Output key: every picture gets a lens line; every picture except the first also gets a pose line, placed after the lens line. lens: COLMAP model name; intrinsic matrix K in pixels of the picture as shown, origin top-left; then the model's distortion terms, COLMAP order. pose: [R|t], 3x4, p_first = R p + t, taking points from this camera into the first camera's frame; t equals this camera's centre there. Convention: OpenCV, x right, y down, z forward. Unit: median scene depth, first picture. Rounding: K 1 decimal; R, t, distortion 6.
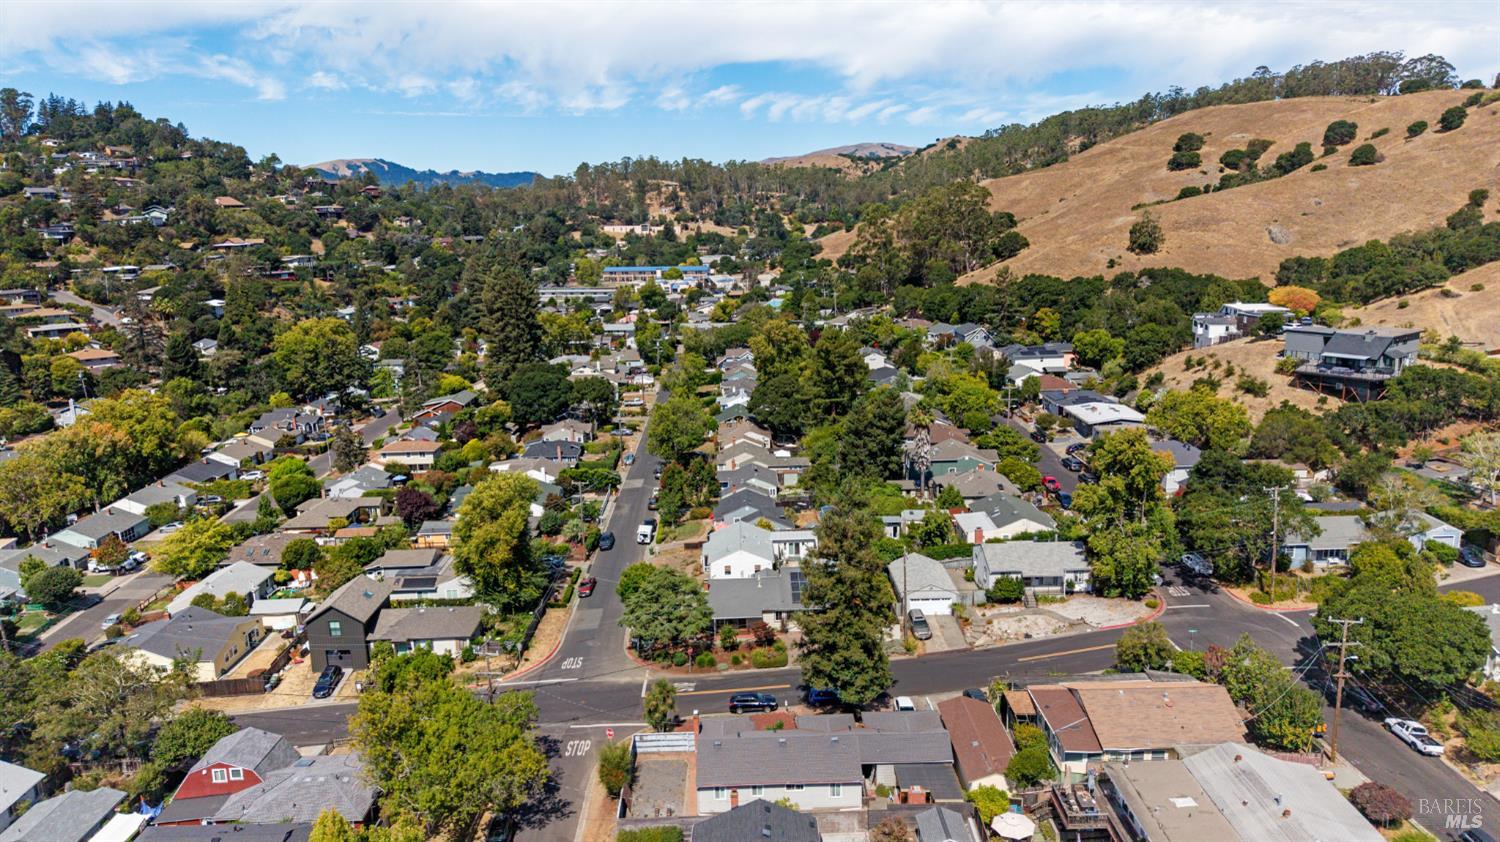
lens RADIAL K [[1034.0, 0, 750.0], [0, 1034.0, 421.0], [0, 0, 1]] dist [0.010424, -0.001354]
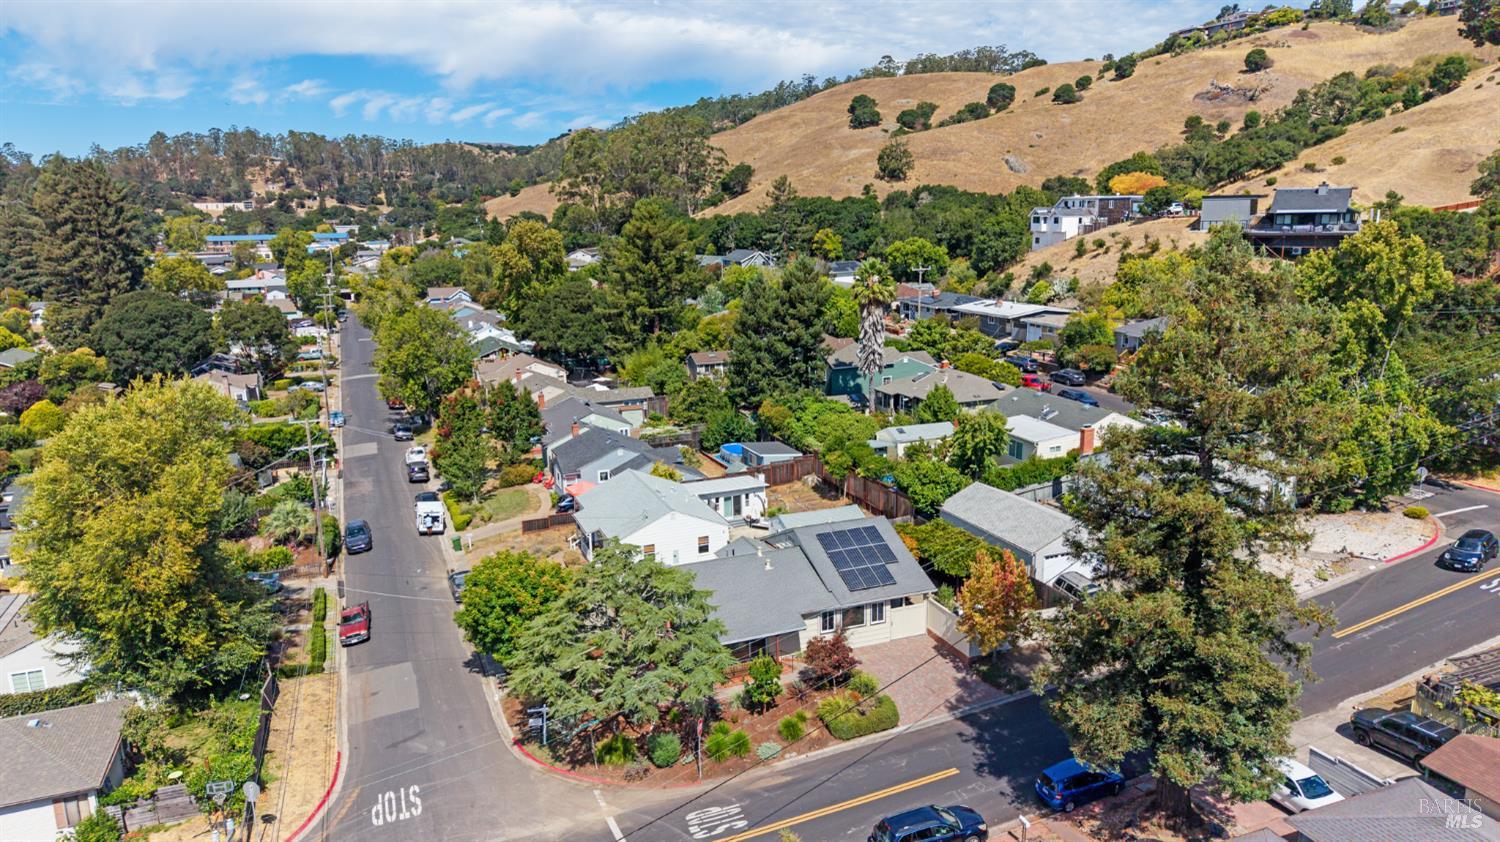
lens RADIAL K [[1034.0, 0, 750.0], [0, 1034.0, 421.0], [0, 0, 1]] dist [0.010424, -0.001354]
pose [[0.936053, -0.070795, 0.344664, -0.092294], [0.073894, 0.997257, 0.004155, 0.049503], [-0.344013, 0.021580, 0.938717, 0.305471]]
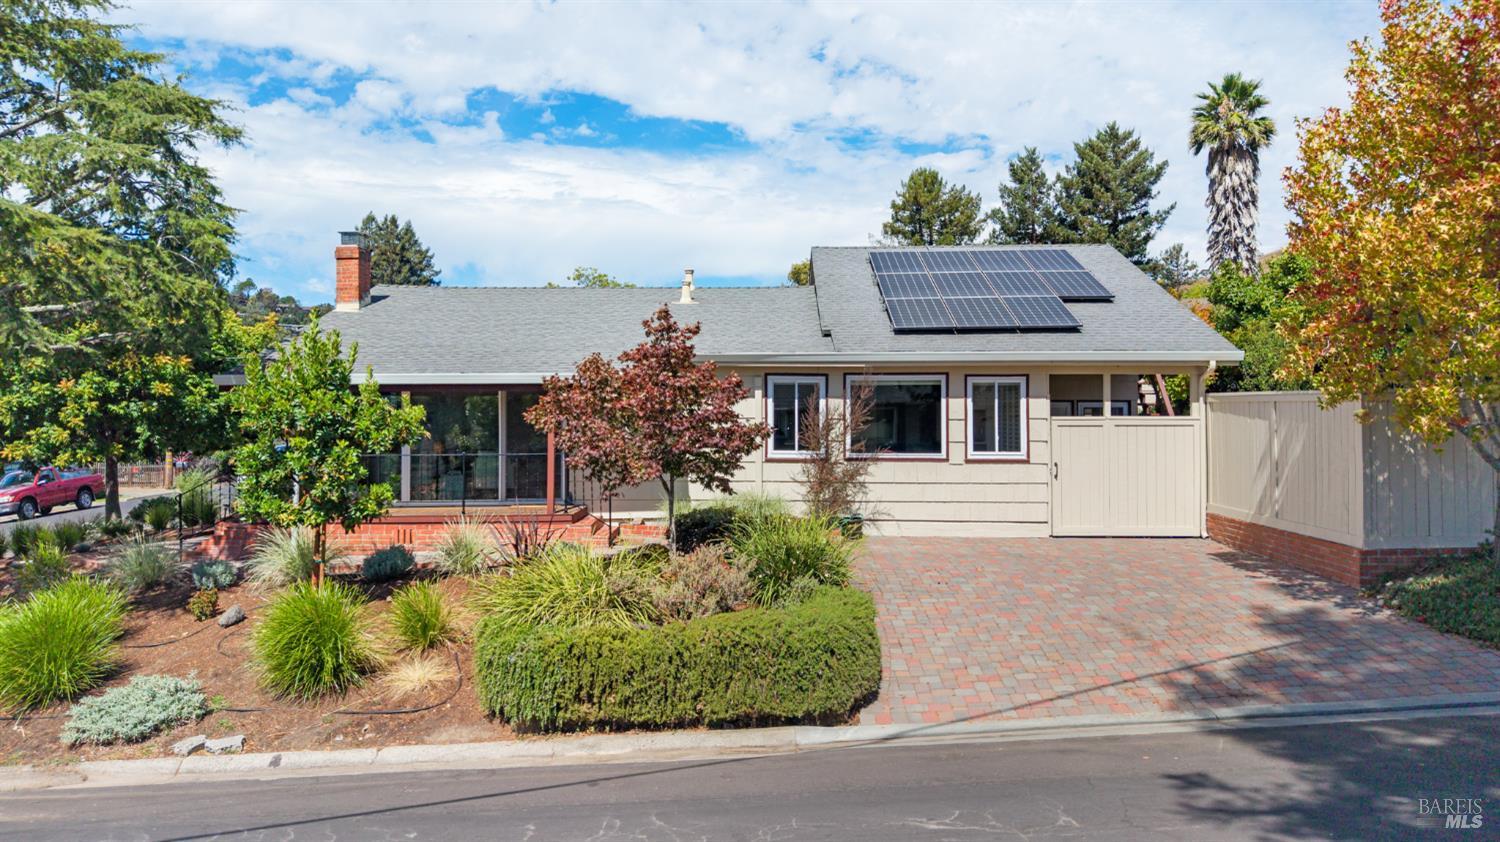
lens RADIAL K [[1034.0, 0, 750.0], [0, 1034.0, 421.0], [0, 0, 1]] dist [0.010424, -0.001354]
pose [[0.998471, 0.024226, -0.049696, 0.014749], [-0.034102, 0.977385, -0.208698, 0.120205], [0.043516, 0.210074, 0.976717, 0.474343]]
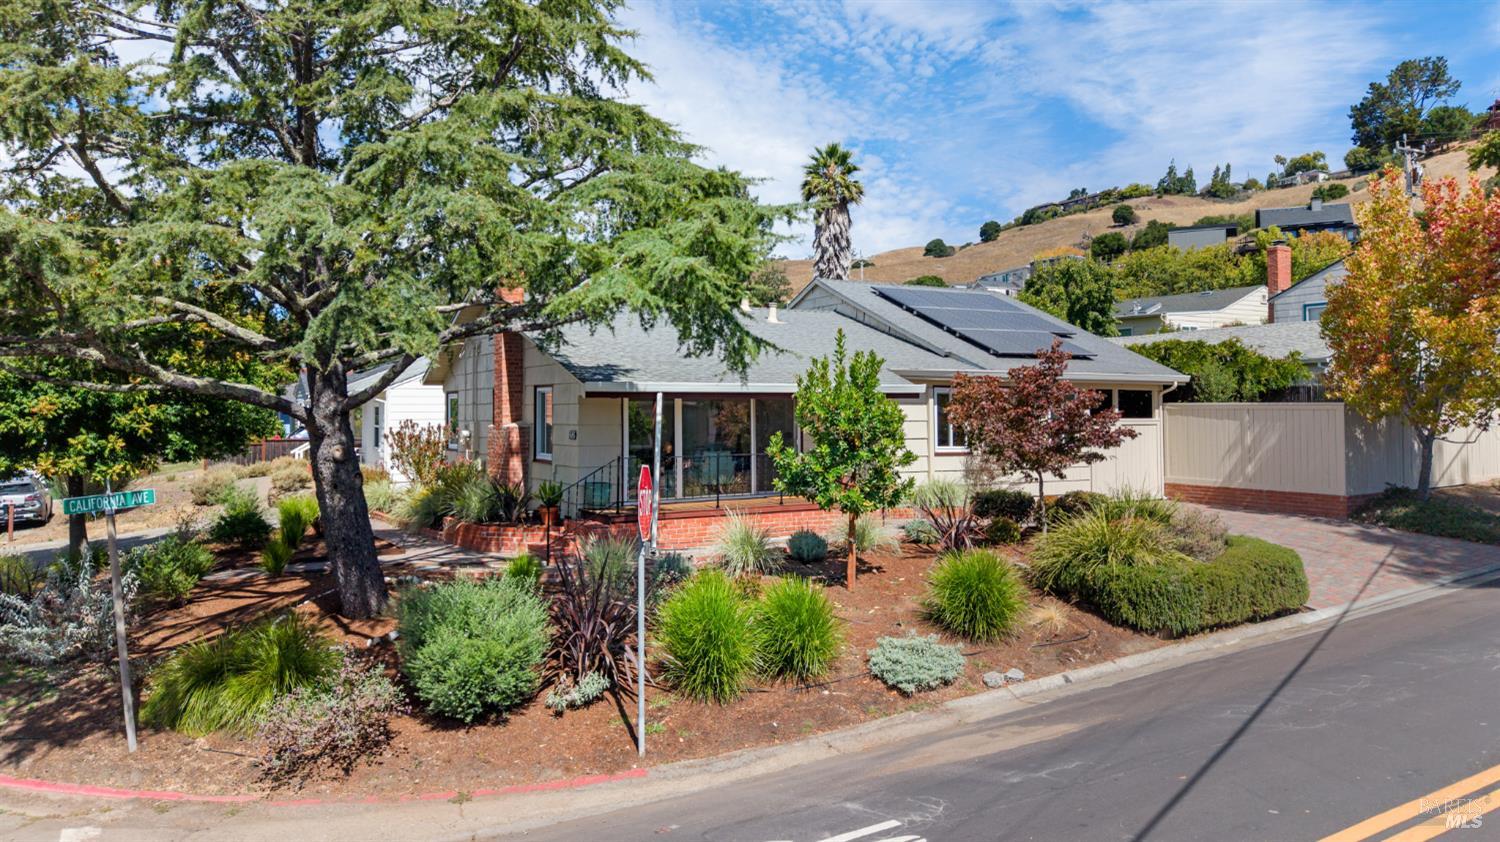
lens RADIAL K [[1034.0, 0, 750.0], [0, 1034.0, 421.0], [0, 0, 1]] dist [0.010424, -0.001354]
pose [[0.874206, 0.022060, 0.485055, -0.049302], [0.086733, 0.975806, -0.200696, 0.121770], [-0.477747, 0.217520, 0.851142, 0.475845]]
